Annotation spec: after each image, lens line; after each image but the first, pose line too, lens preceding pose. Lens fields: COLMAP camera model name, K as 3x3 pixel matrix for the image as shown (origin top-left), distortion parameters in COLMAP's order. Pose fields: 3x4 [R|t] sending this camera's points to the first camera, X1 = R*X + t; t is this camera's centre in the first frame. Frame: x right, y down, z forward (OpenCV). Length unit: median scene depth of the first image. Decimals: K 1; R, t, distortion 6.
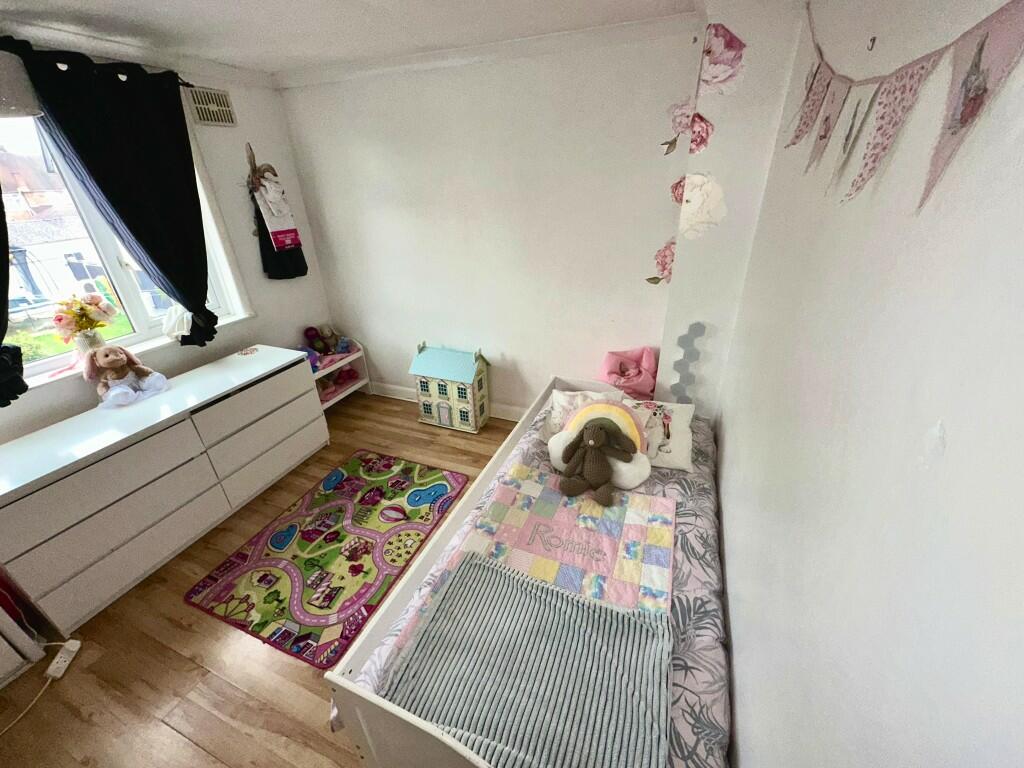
lens RADIAL K [[406.5, 0, 513.9], [0, 406.5, 380.5], [0, 0, 1]] dist [-0.003809, 0.001037]
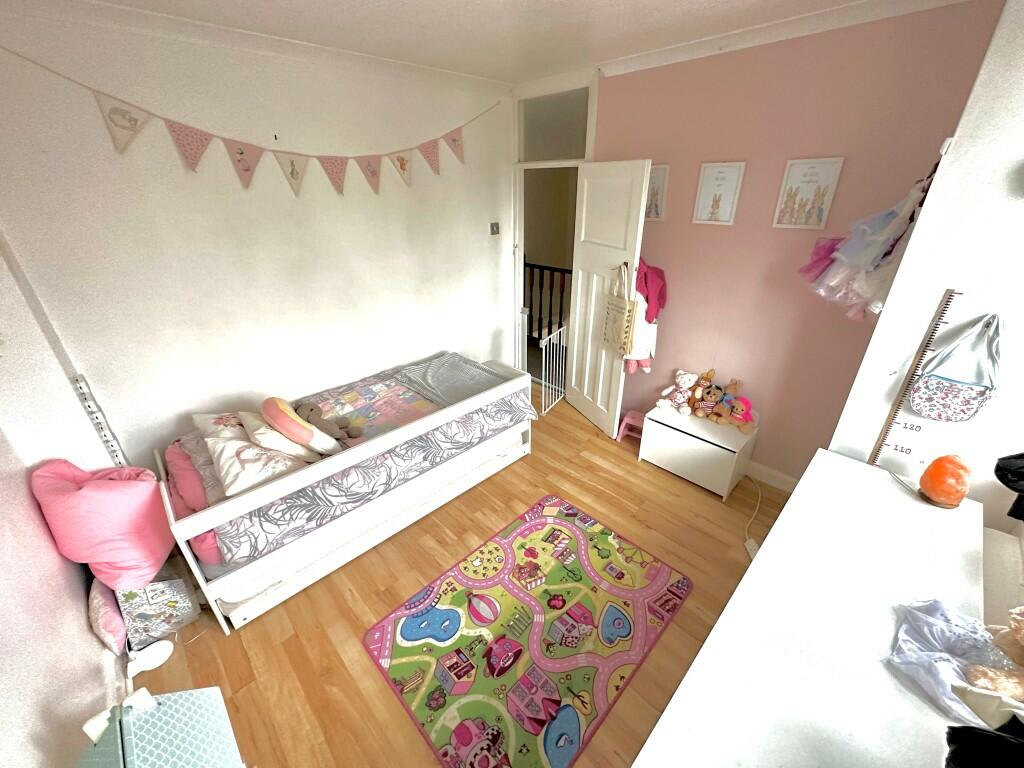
lens RADIAL K [[406.5, 0, 512.6], [0, 406.5, 383.4], [0, 0, 1]] dist [-0.003809, 0.001037]
pose [[-0.913071, -0.142016, 0.382274, -0.639126], [0.218424, 0.621289, 0.752523, -0.557087], [-0.344373, 0.770604, -0.536261, 1.164780]]
